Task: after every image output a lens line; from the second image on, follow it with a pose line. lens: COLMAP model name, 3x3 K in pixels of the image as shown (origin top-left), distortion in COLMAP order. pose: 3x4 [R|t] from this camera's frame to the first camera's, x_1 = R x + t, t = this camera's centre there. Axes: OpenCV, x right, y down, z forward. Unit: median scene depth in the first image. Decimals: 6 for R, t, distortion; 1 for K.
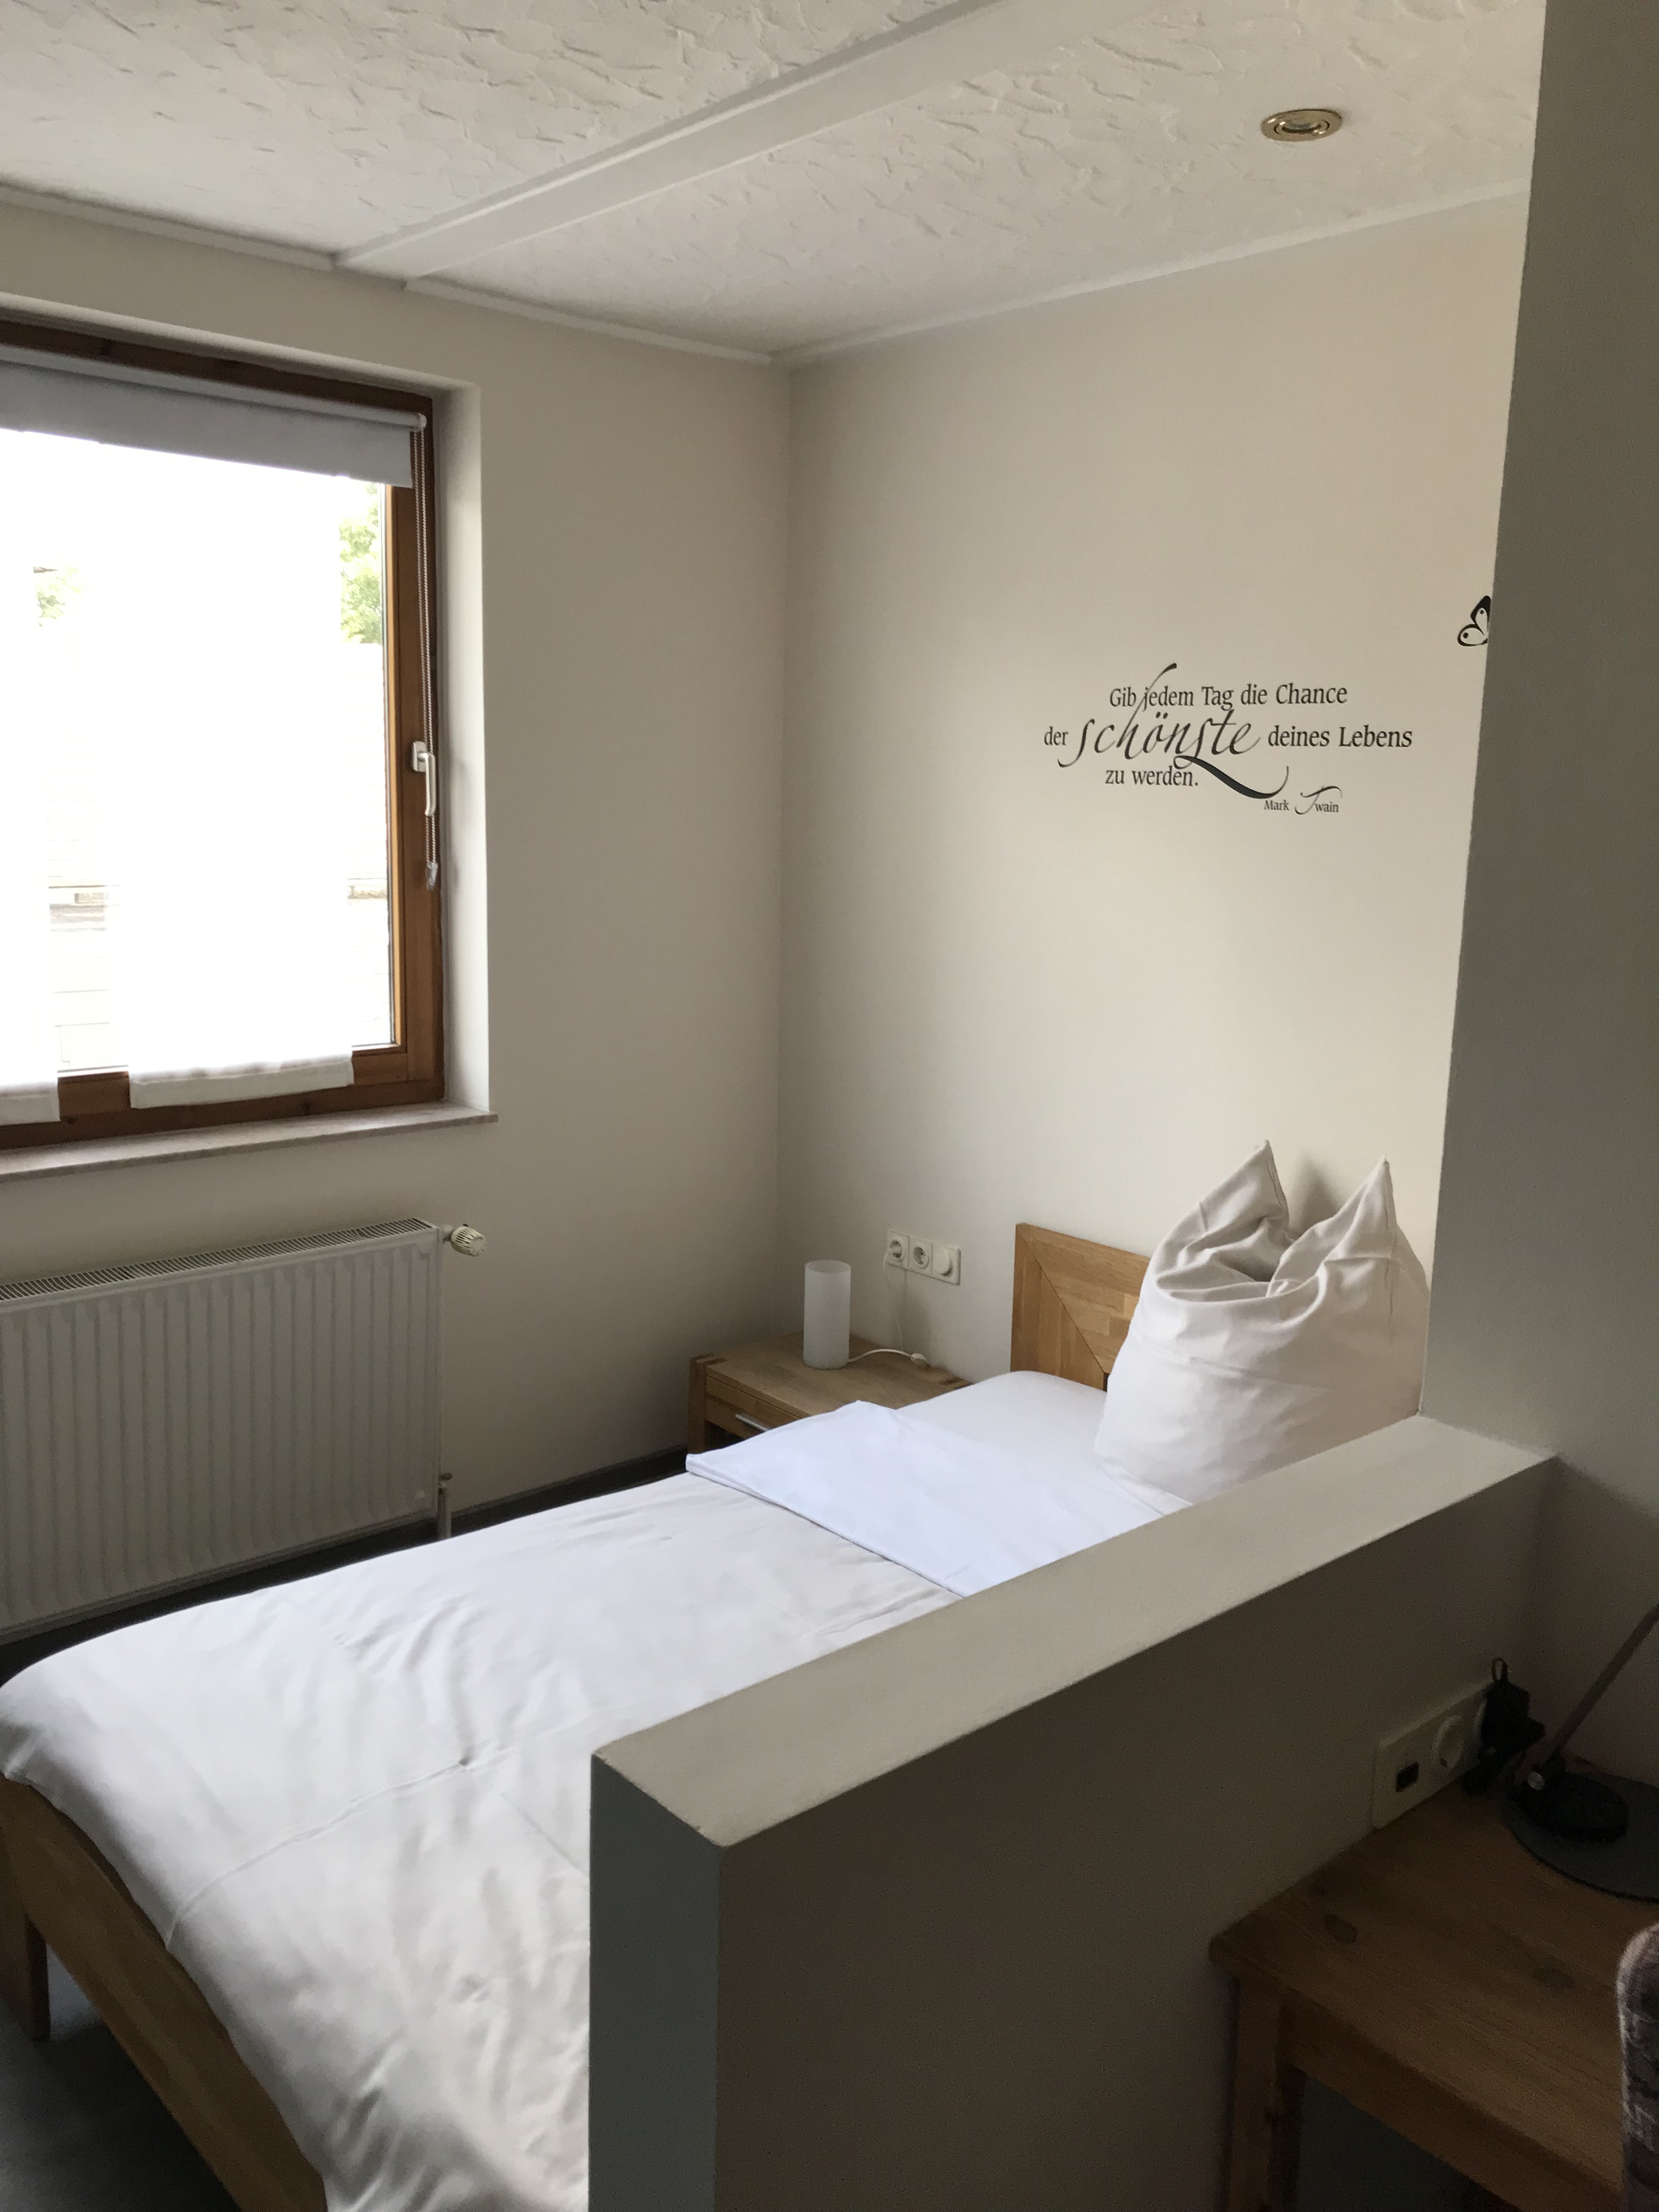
lens RADIAL K [[1820.0, 0, 843.1], [0, 1820.0, 1098.5], [0, 0, 1]] dist [-0.006636, -0.011782]
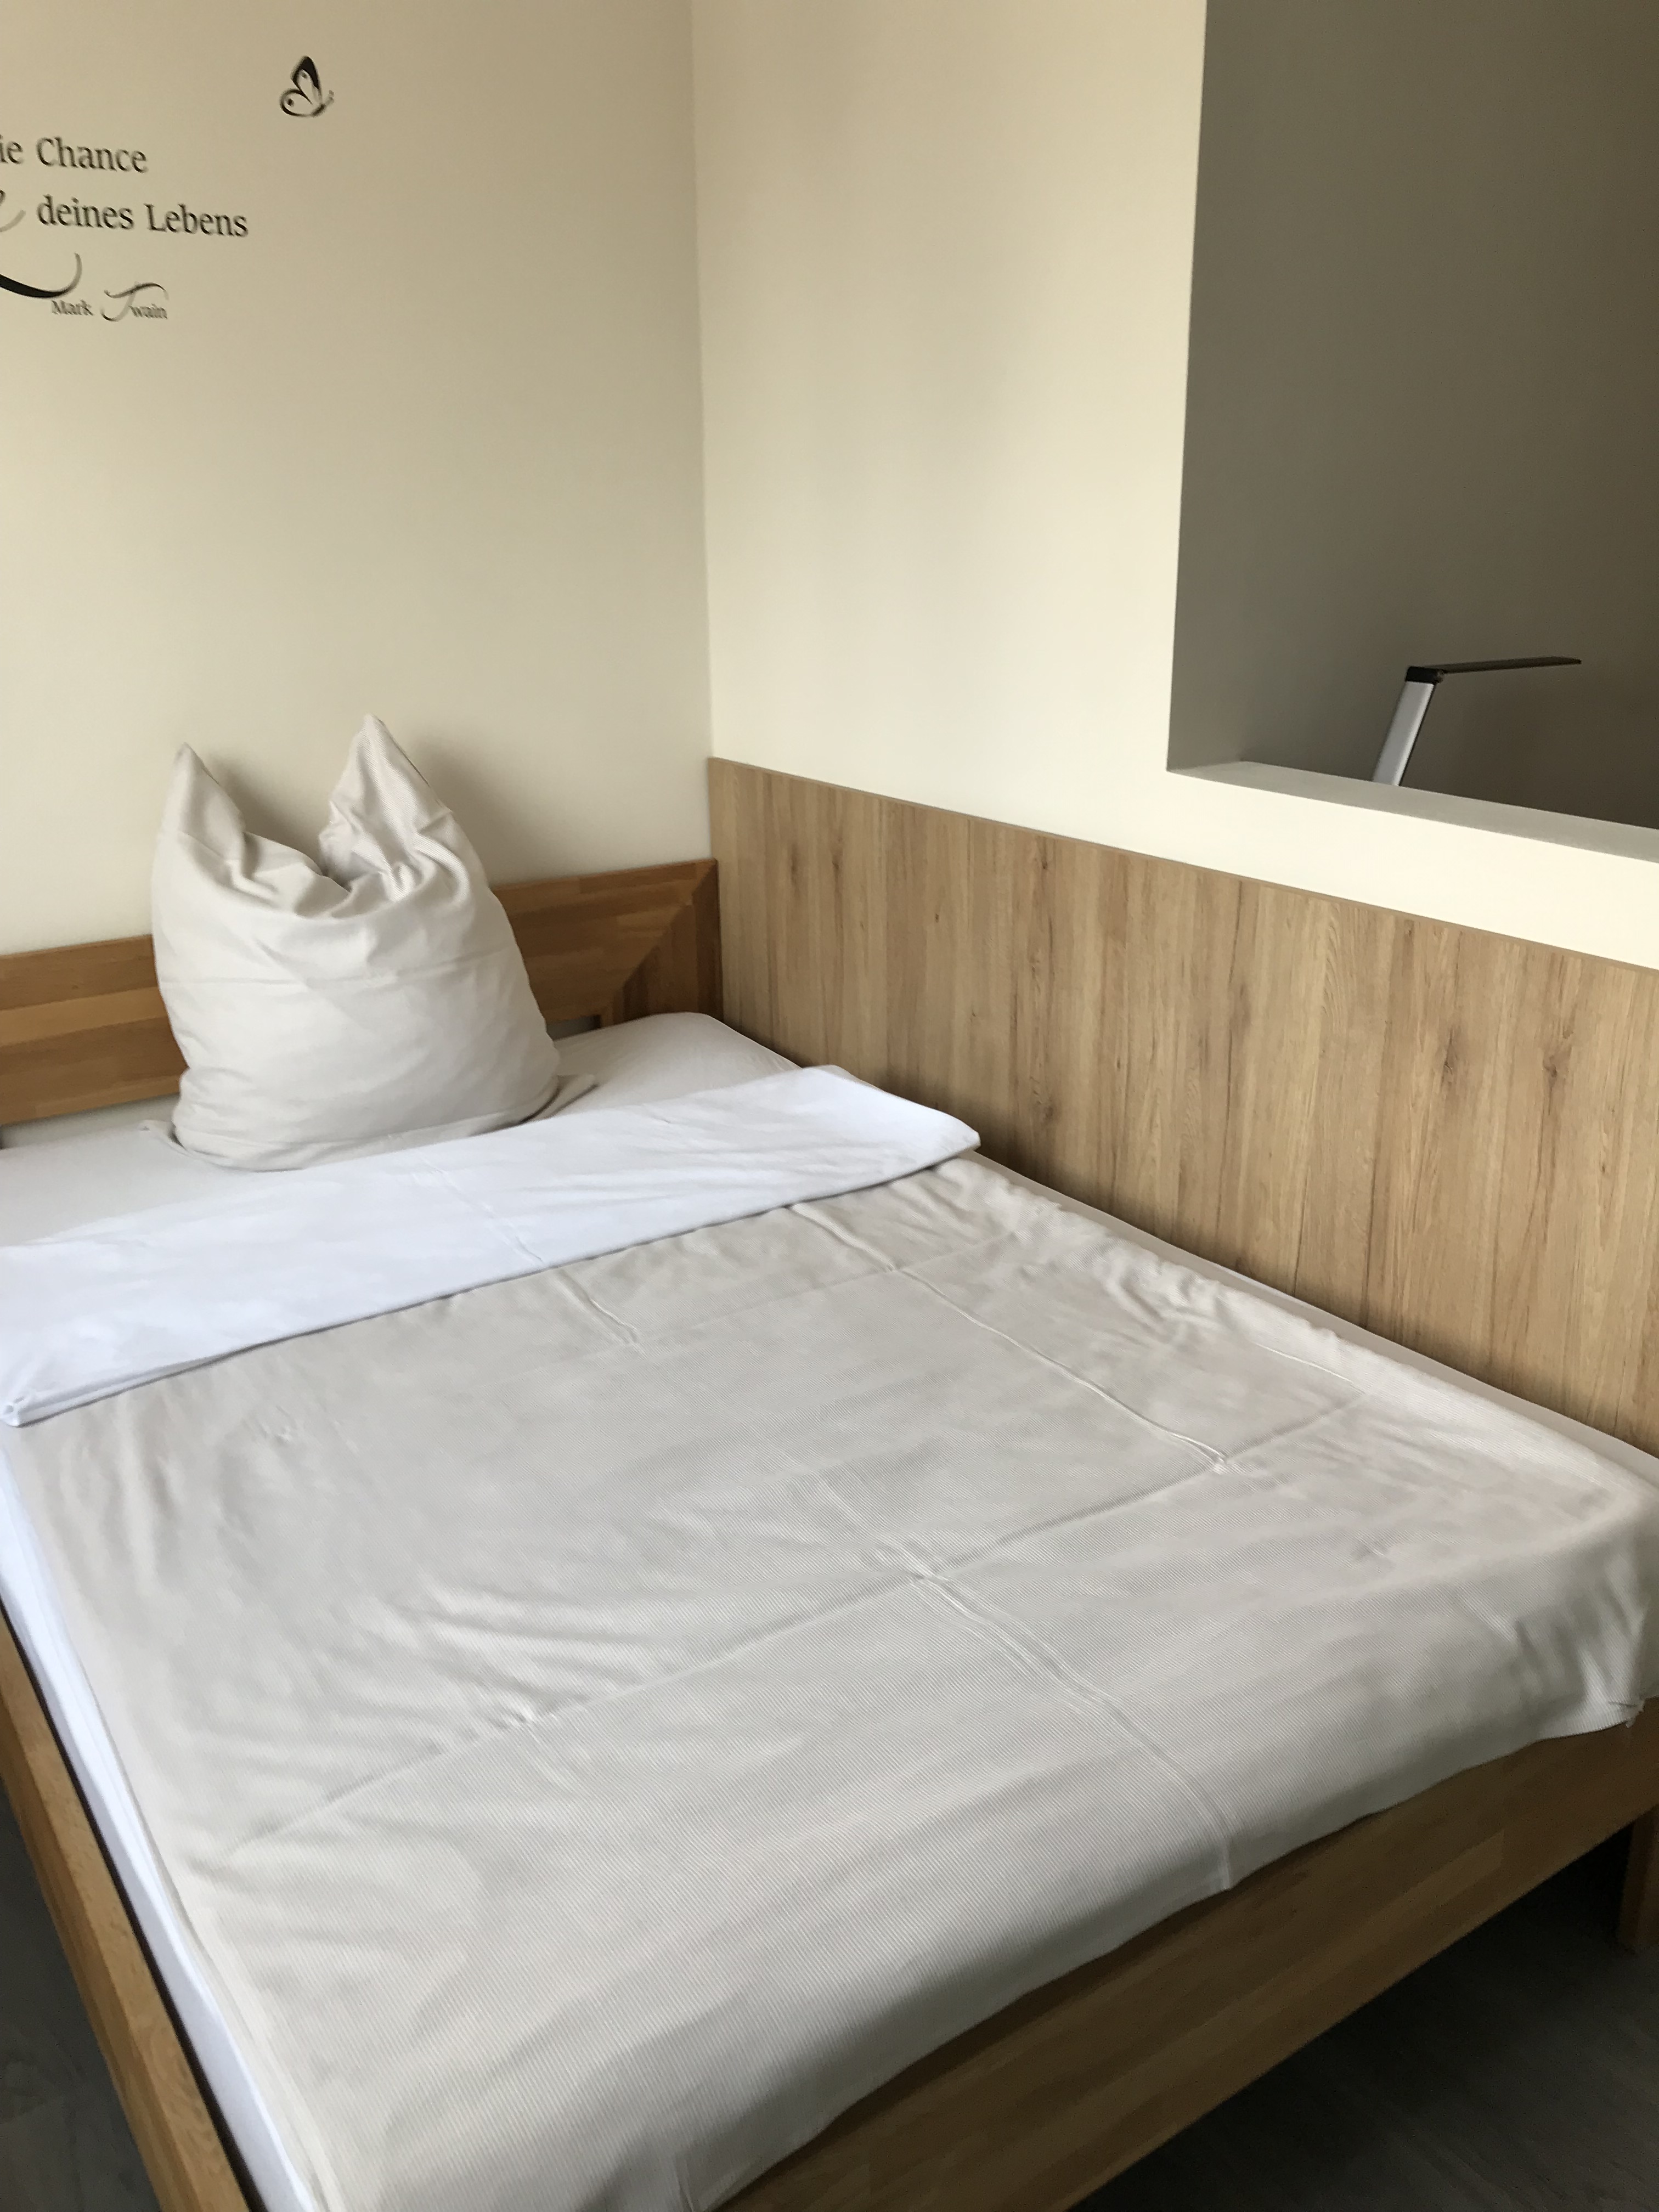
lens RADIAL K [[1820.0, 0, 844.3], [0, 1820.0, 1123.4], [0, 0, 1]] dist [-0.006636, -0.011782]
pose [[0.123519, -0.359234, 0.925037, -0.575700], [0.184483, 0.924238, 0.334290, -0.039371], [-0.975043, 0.129363, 0.180434, 0.605779]]
